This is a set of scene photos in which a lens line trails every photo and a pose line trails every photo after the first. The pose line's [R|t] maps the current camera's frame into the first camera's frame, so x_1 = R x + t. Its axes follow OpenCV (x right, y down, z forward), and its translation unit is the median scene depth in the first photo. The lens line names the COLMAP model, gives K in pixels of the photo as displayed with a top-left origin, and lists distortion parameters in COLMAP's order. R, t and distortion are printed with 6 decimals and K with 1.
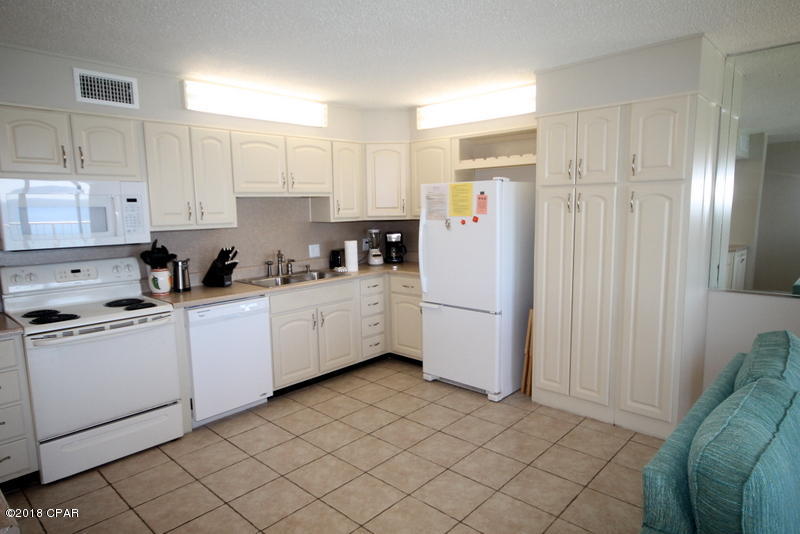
lens RADIAL K [[478.7, 0, 399.5], [0, 478.7, 266.5], [0, 0, 1]] dist [-0.001391, -0.000991]
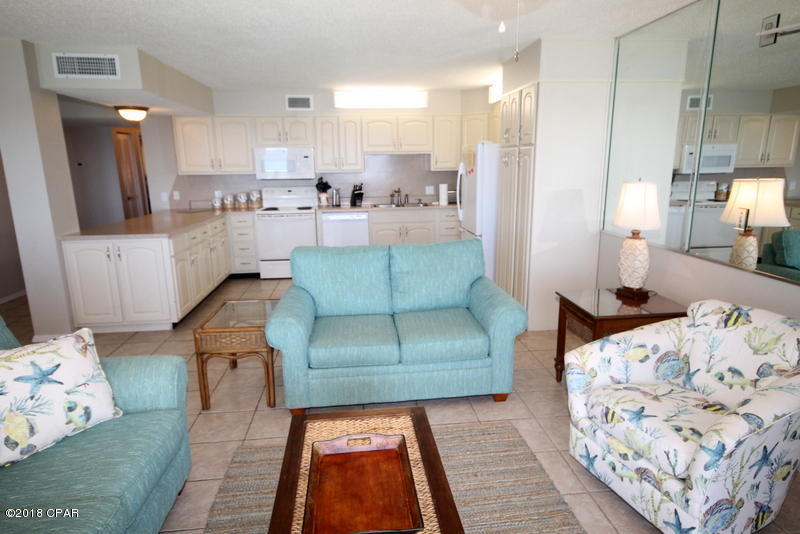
lens RADIAL K [[478.7, 0, 402.3], [0, 478.7, 267.7], [0, 0, 1]] dist [-0.001391, -0.000991]
pose [[0.754064, 0.149793, -0.639491, 1.017343], [-0.085507, 0.987749, 0.130543, 0.024298], [0.651211, -0.043757, 0.757634, -0.274654]]
